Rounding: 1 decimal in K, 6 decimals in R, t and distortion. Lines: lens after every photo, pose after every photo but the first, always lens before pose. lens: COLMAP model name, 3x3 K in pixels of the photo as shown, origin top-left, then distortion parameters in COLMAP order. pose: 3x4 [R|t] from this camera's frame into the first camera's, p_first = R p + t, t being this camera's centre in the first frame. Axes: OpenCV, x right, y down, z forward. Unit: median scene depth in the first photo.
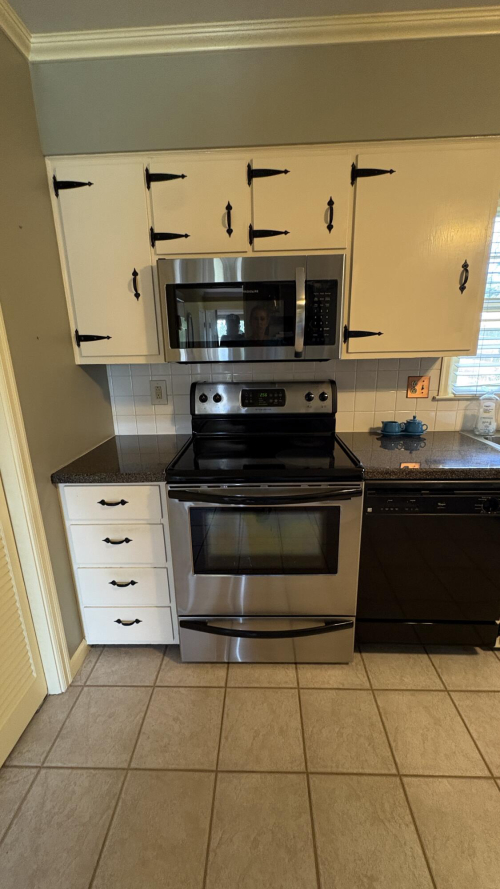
lens RADIAL K [[355.1, 0, 250.3], [0, 355.1, 442.8], [0, 0, 1]] dist [0.000153, 0.000317]
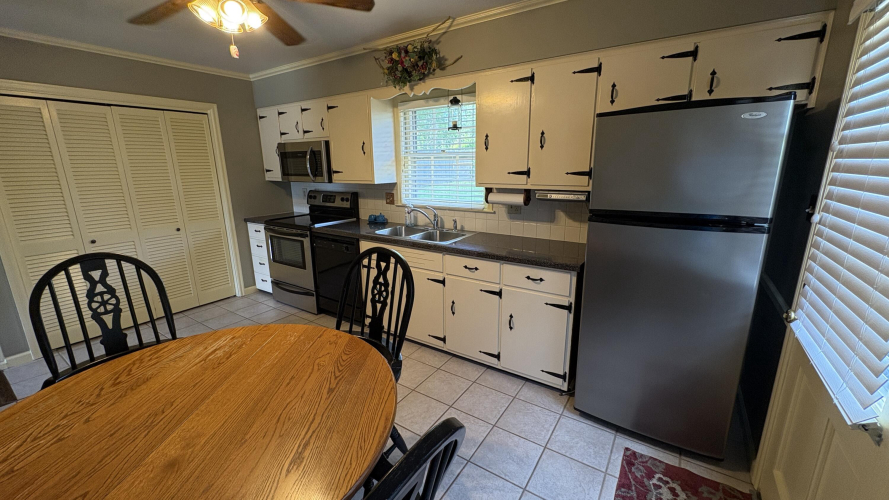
lens RADIAL K [[355.1, 0, 443.0], [0, 355.1, 249.4], [0, 0, 1]] dist [0.000153, 0.000317]
pose [[0.848804, 0.136917, -0.510671, 2.203245], [-0.146861, 0.988933, 0.021041, 0.039343], [0.507901, 0.057138, 0.859518, -0.610529]]
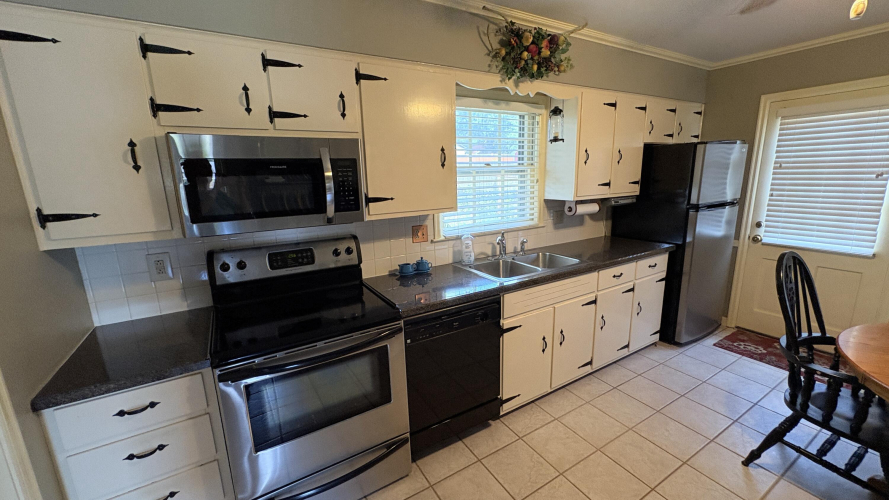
lens RADIAL K [[355.1, 0, 443.8], [0, 355.1, 248.3], [0, 0, 1]] dist [0.000153, 0.000317]
pose [[0.837901, -0.115271, 0.533511, -0.176826], [0.152147, 0.988030, -0.025477, -0.077387], [-0.524188, 0.102519, 0.845409, -0.141034]]
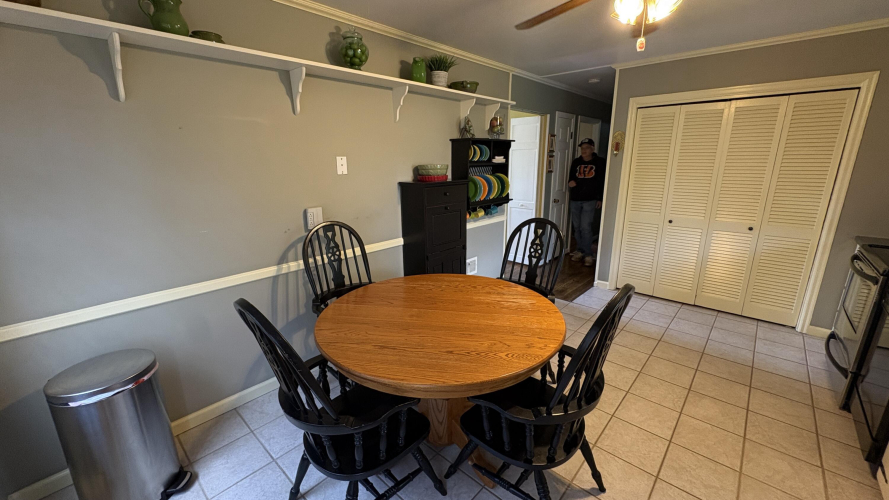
lens RADIAL K [[355.1, 0, 448.5], [0, 355.1, 250.6], [0, 0, 1]] dist [0.000153, 0.000317]
pose [[-0.643998, 0.219513, -0.732858, 2.284562], [-0.181575, 0.886719, 0.425158, -0.258184], [0.743167, 0.406870, -0.531187, 0.373301]]
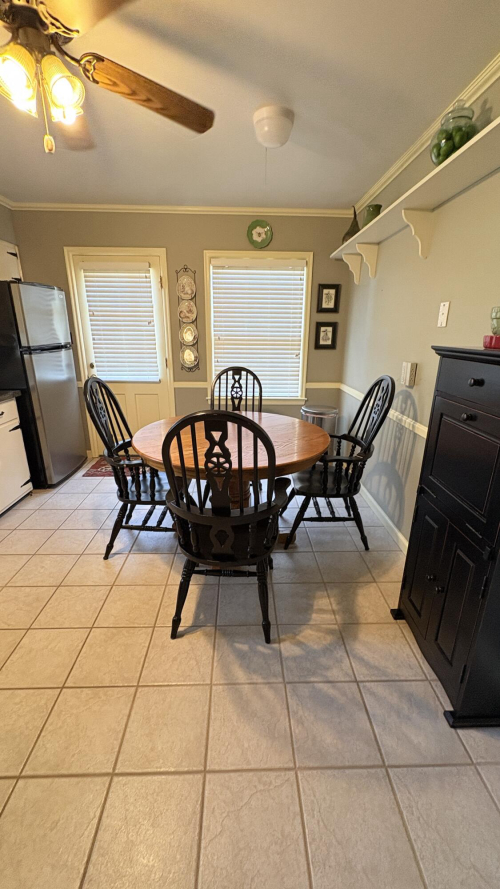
lens RADIAL K [[355.1, 0, 250.0], [0, 355.1, 443.7], [0, 0, 1]] dist [0.000153, 0.000317]
pose [[-0.063951, -0.286152, 0.956048, -0.044496], [0.257227, 0.920912, 0.292842, 0.074880], [-0.964233, 0.264649, 0.014713, -0.303353]]
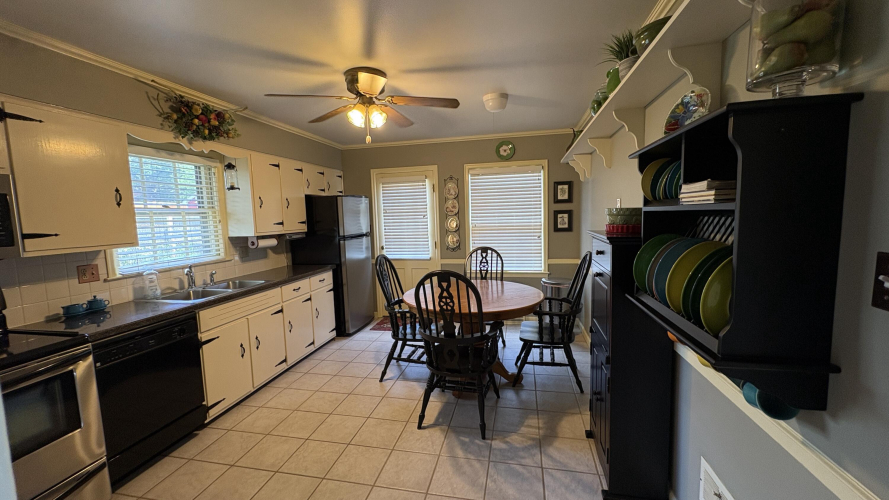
lens RADIAL K [[355.1, 0, 443.8], [0, 355.1, 249.3], [0, 0, 1]] dist [0.000153, 0.000317]
pose [[0.178663, -0.080144, 0.980641, -0.652302], [0.286136, 0.957832, 0.026149, 0.106248], [-0.941385, 0.275925, 0.194061, -0.544332]]
